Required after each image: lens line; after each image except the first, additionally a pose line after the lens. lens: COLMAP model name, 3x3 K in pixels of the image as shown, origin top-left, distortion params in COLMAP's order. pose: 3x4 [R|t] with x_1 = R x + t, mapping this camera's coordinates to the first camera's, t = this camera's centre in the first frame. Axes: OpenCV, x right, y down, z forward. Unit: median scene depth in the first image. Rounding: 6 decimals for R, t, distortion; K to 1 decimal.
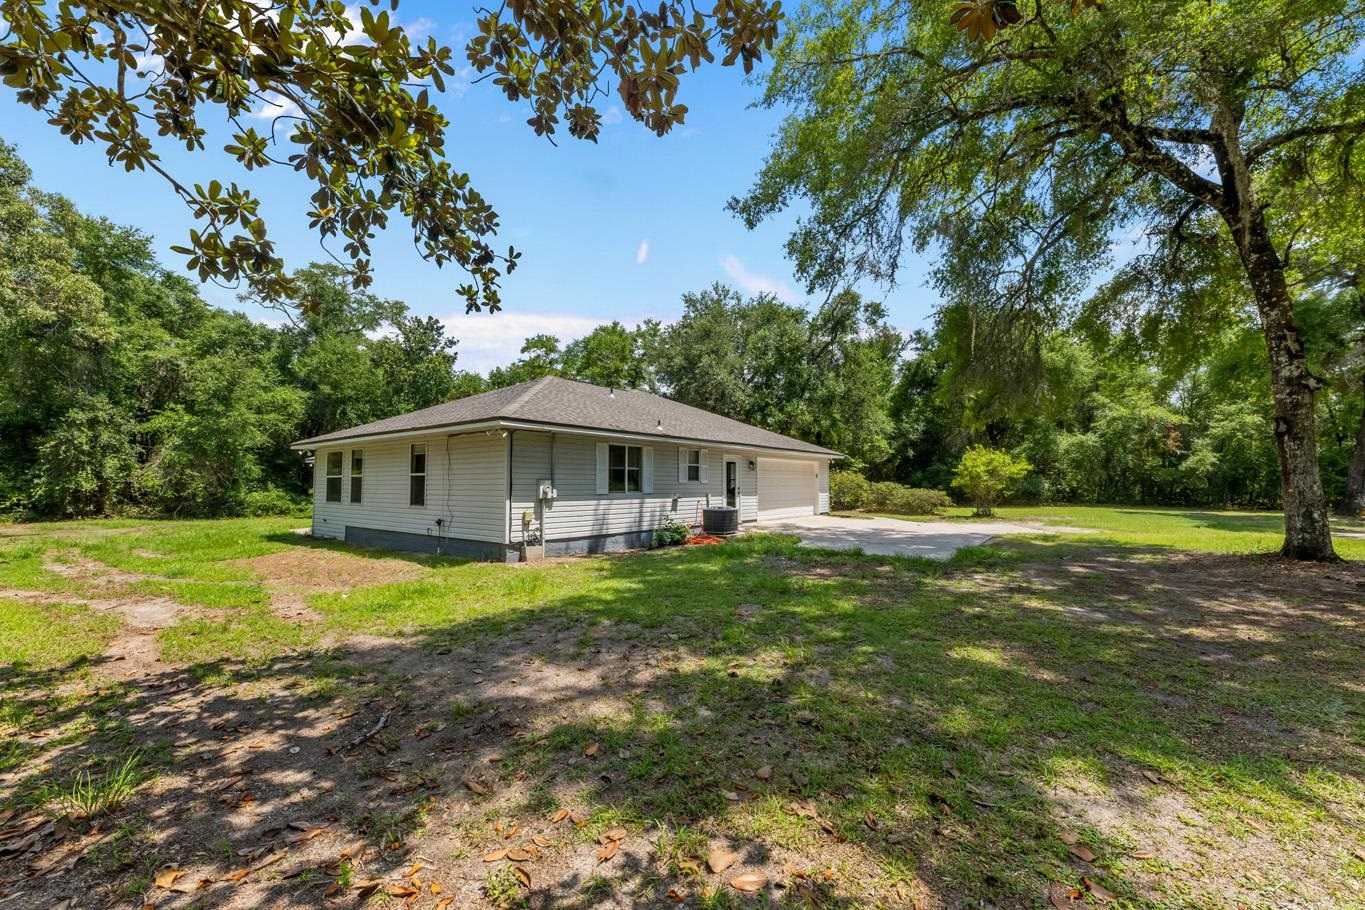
lens RADIAL K [[548.3, 0, 685.2], [0, 548.3, 454.4], [0, 0, 1]] dist [0.001550, -0.000462]
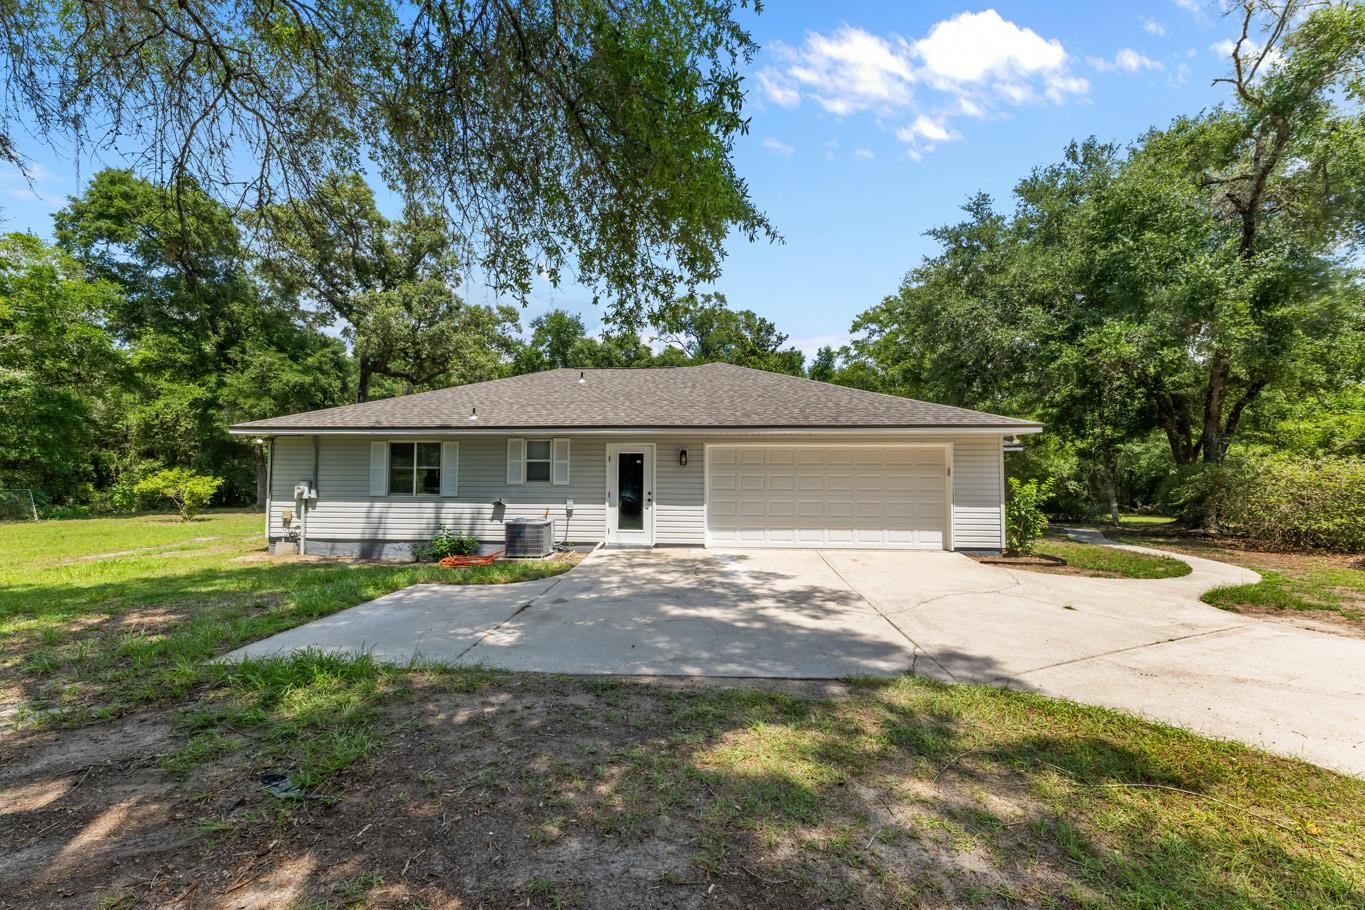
lens RADIAL K [[548.3, 0, 684.9], [0, 548.3, 450.4], [0, 0, 1]] dist [0.001550, -0.000462]
pose [[0.540124, -0.039054, -0.840679, 0.852733], [0.041293, 0.998949, -0.019876, 0.031816], [0.840572, -0.023979, 0.541169, 0.860619]]
